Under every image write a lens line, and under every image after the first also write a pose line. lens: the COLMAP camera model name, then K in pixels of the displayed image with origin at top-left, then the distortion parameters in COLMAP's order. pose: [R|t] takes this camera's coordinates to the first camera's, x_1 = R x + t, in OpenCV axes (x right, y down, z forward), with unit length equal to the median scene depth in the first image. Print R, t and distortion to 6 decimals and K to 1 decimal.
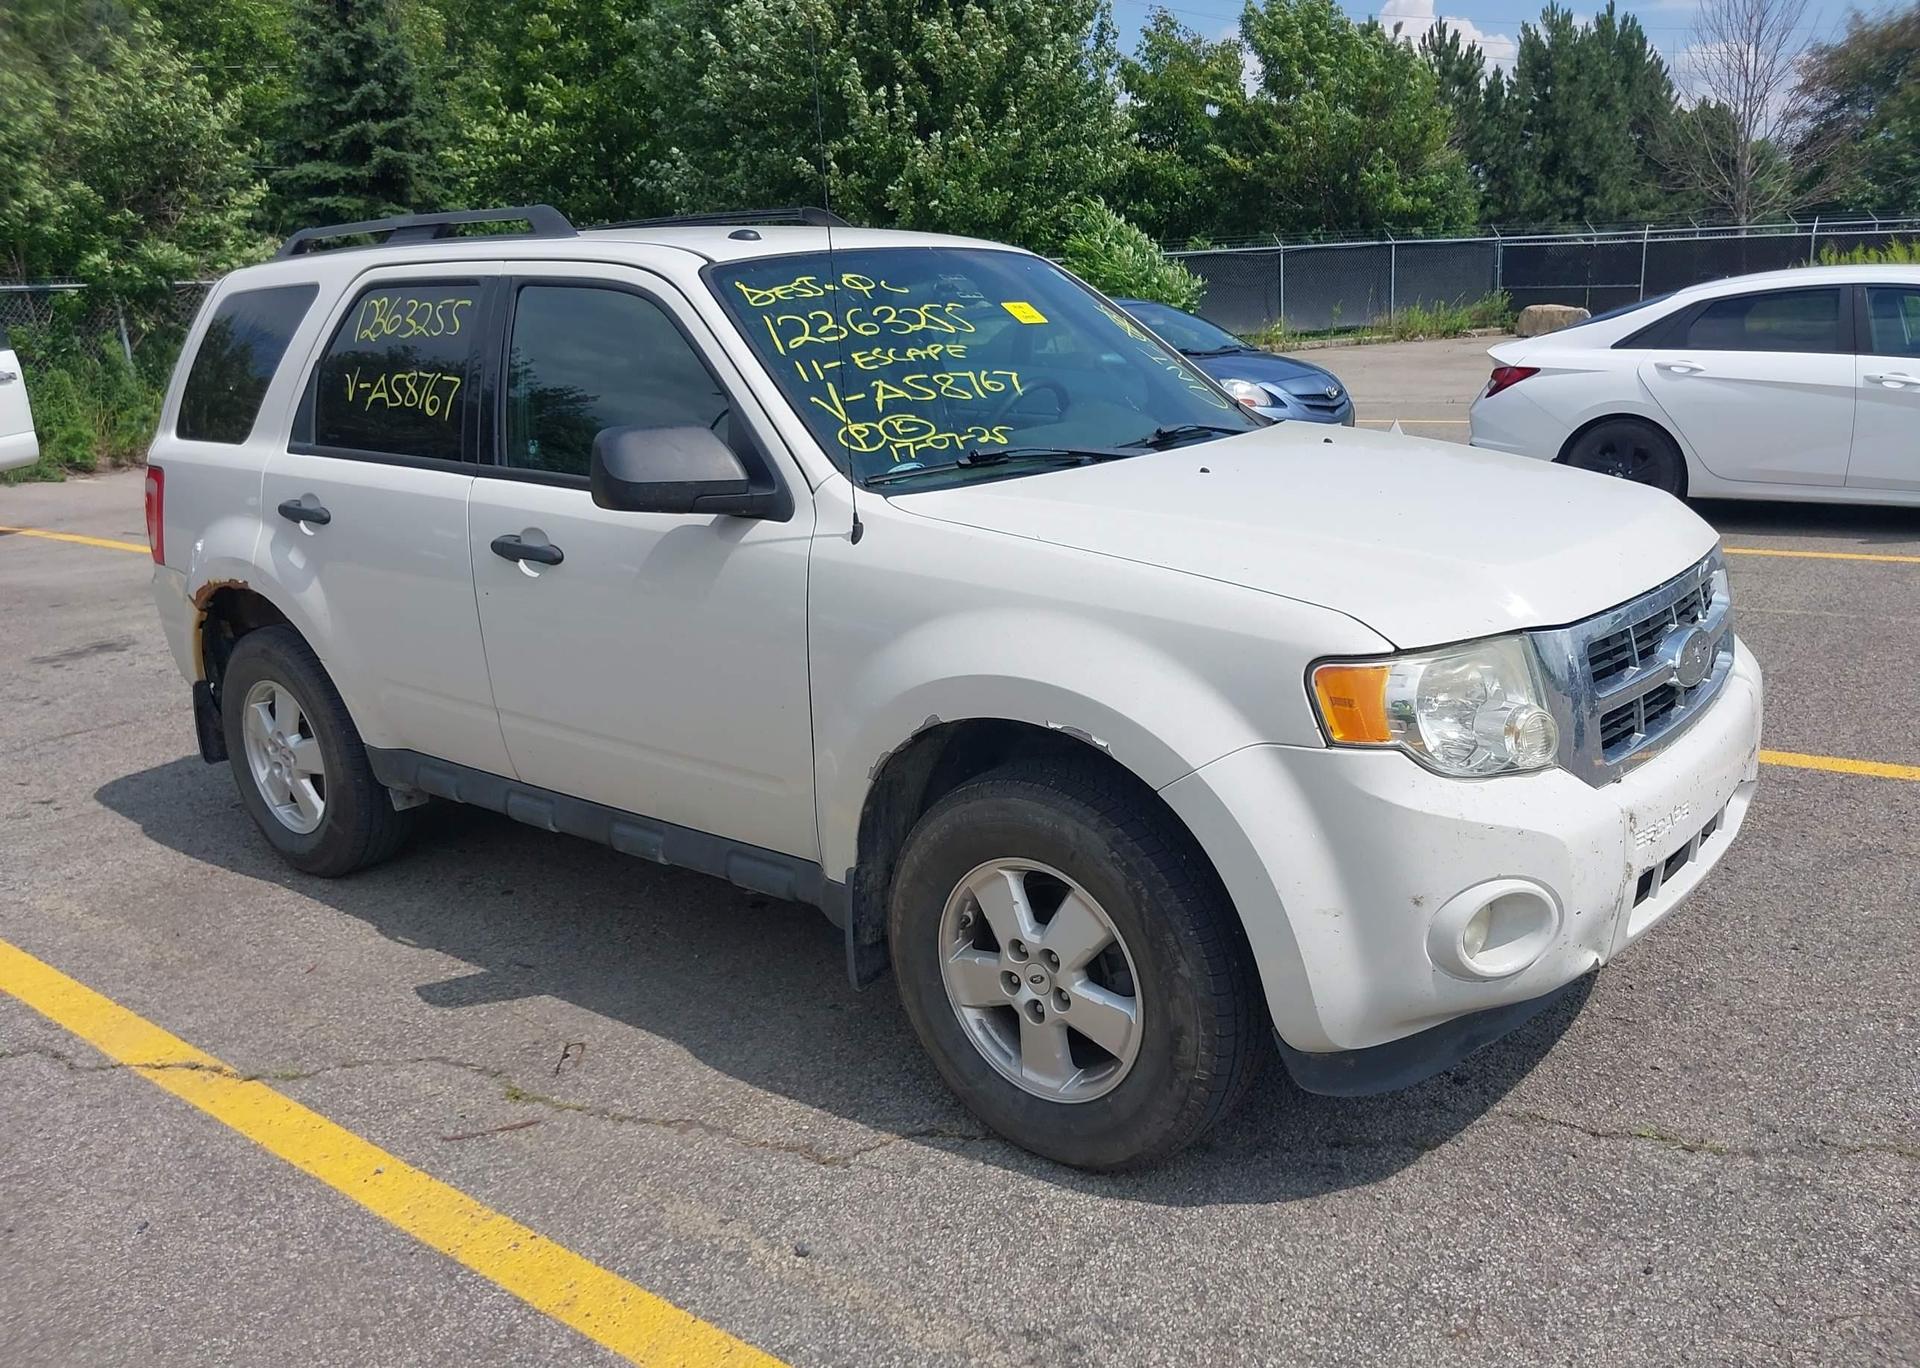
lens RADIAL K [[1525.4, 0, 980.7], [0, 1525.4, 779.5], [0, 0, 1]] dist [0.002040, 0.008710]
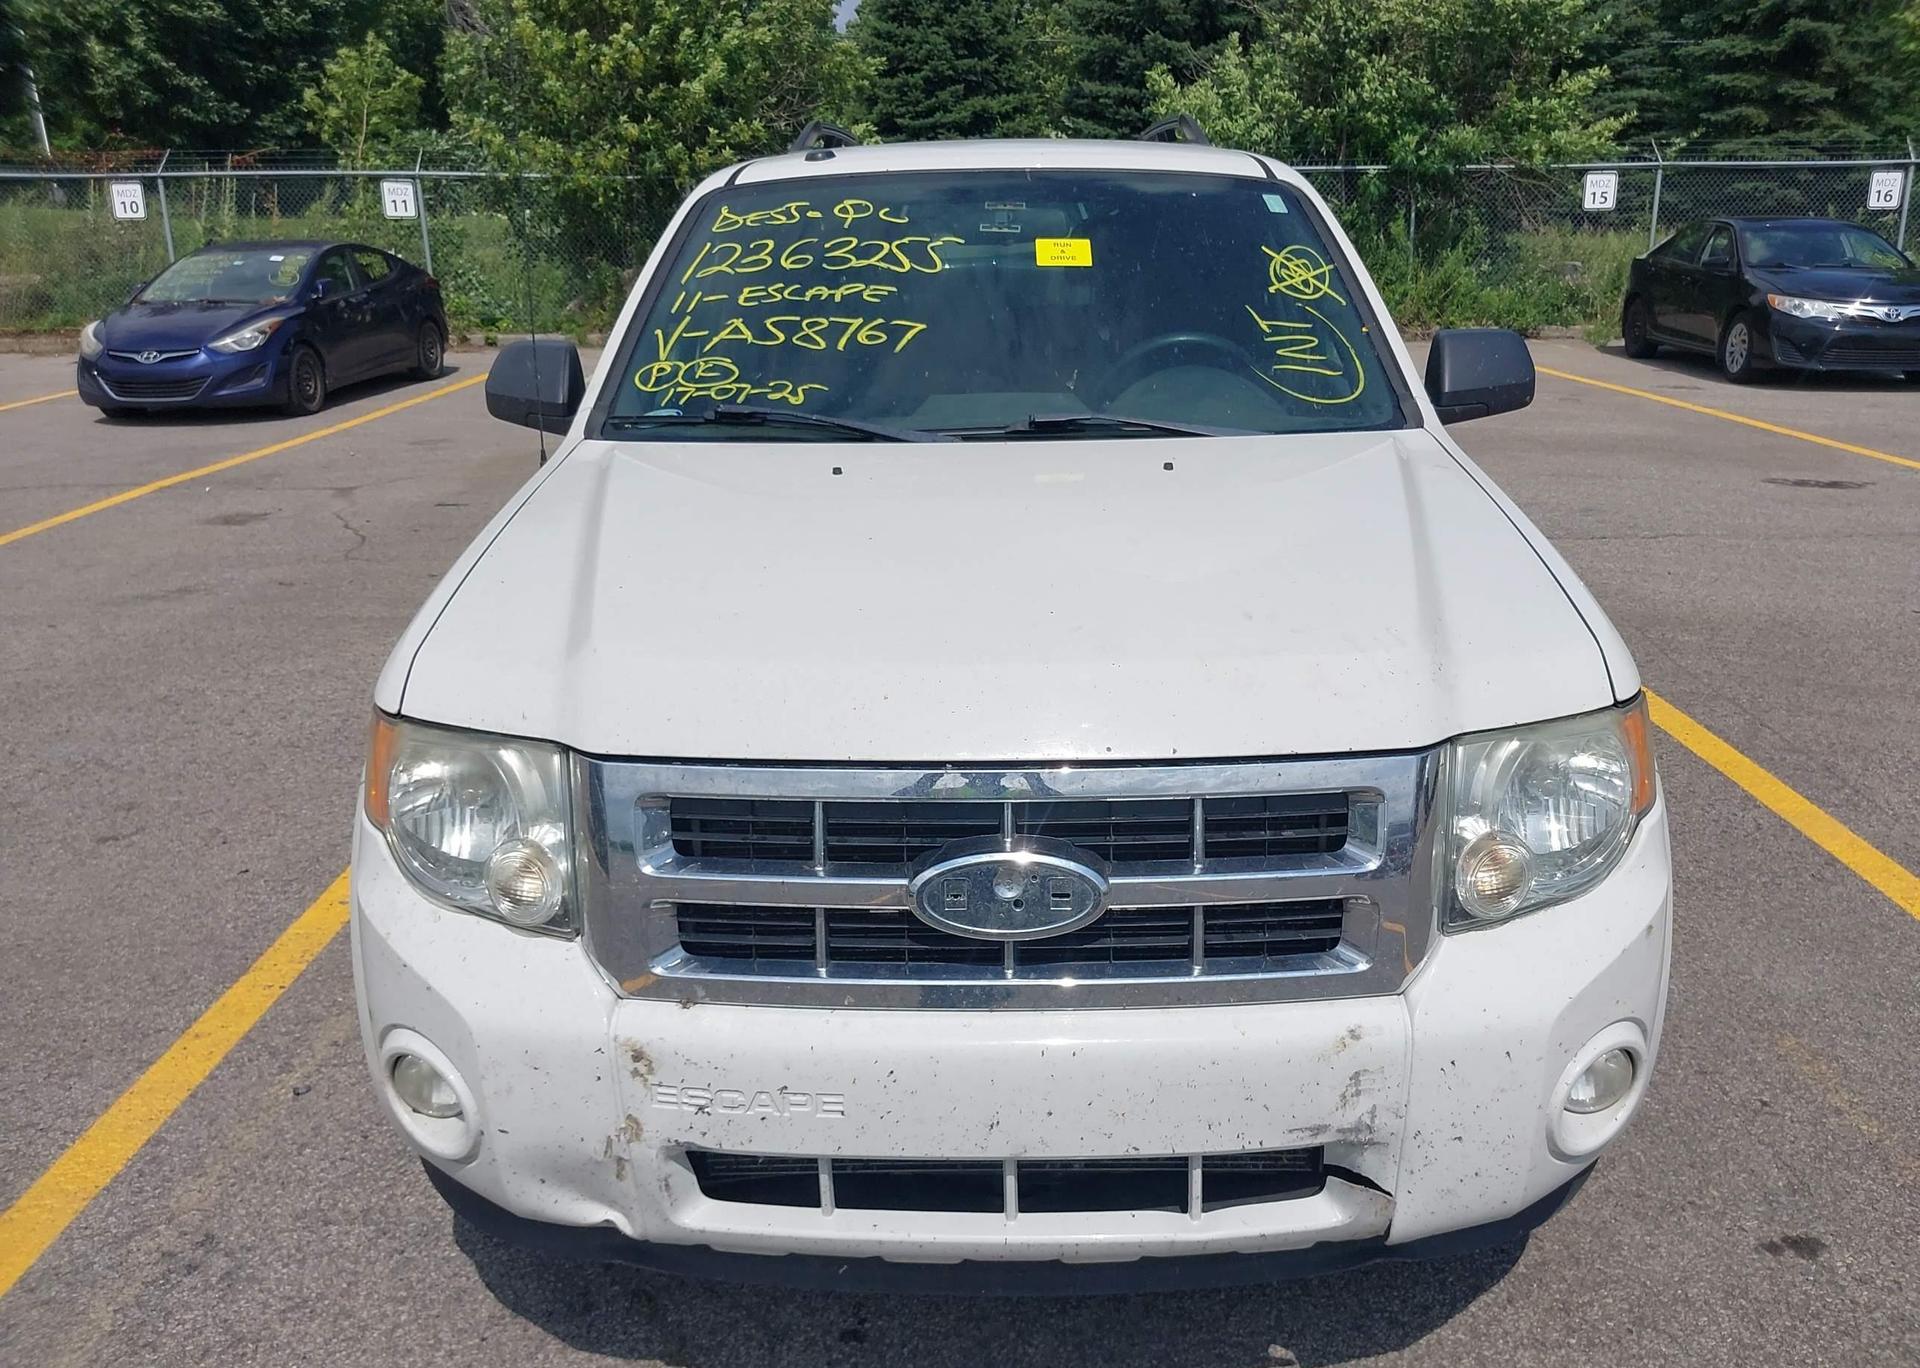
lens RADIAL K [[1520.4, 0, 962.9], [0, 1520.4, 739.2], [0, 0, 1]] dist [0.005733, 0.003448]
pose [[0.609809, 0.293769, -0.736093, 0.753735], [-0.257331, 0.951838, 0.166688, -0.200511], [0.749609, 0.087772, 0.656035, 0.497817]]
